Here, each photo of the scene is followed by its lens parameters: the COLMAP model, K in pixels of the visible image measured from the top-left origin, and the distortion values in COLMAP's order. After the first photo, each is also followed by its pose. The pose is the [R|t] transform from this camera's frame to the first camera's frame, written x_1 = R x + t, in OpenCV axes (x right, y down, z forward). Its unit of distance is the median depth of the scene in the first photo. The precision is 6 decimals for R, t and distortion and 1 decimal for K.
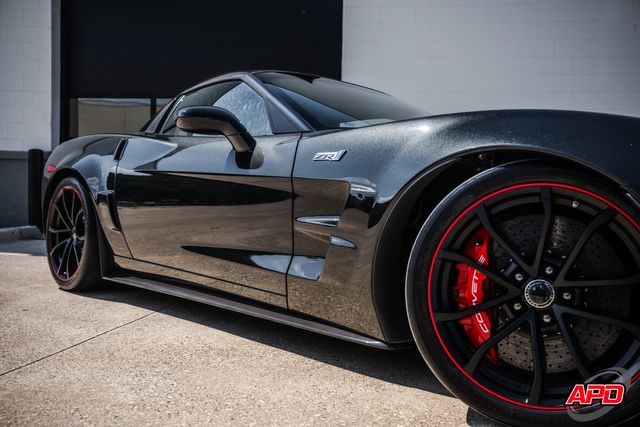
lens RADIAL K [[600.5, 0, 320.0], [0, 600.5, 213.5], [0, 0, 1]] dist [0.001992, 0.002973]
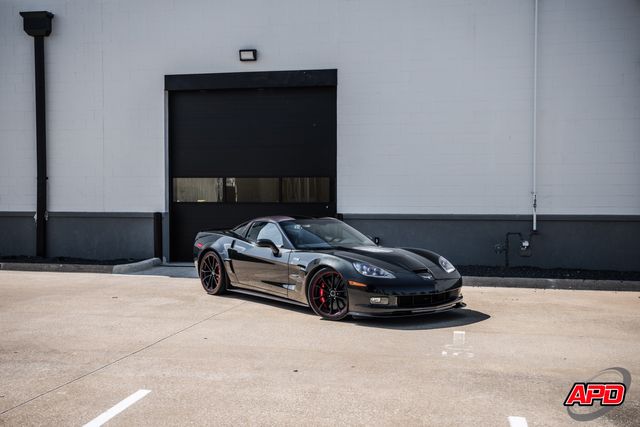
lens RADIAL K [[649.9, 0, 309.8], [0, 649.9, 226.1], [0, 0, 1]] dist [0.010253, 0.020767]
pose [[0.996023, -0.011368, -0.088367, 0.388601], [0.012946, 0.999766, 0.017309, -0.313368], [0.088149, -0.018384, 0.995938, -2.627477]]
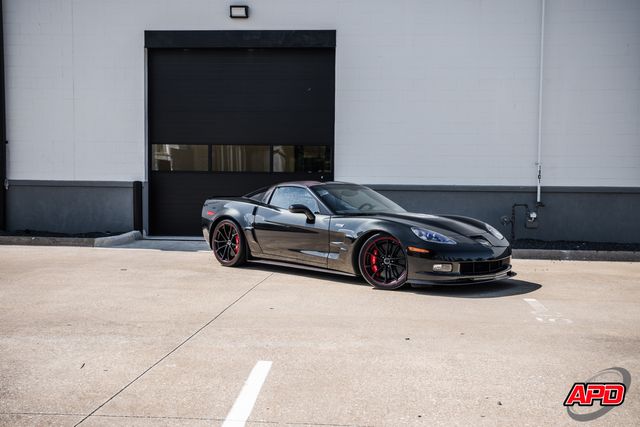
lens RADIAL K [[671.6, 0, 320.0], [0, 671.6, 213.5], [0, 0, 1]] dist [0.022397, 0.011205]
pose [[0.999530, -0.006909, 0.029867, -0.184159], [0.006088, 0.999603, 0.027495, -0.226774], [-0.030045, -0.027300, 0.999176, -2.482745]]
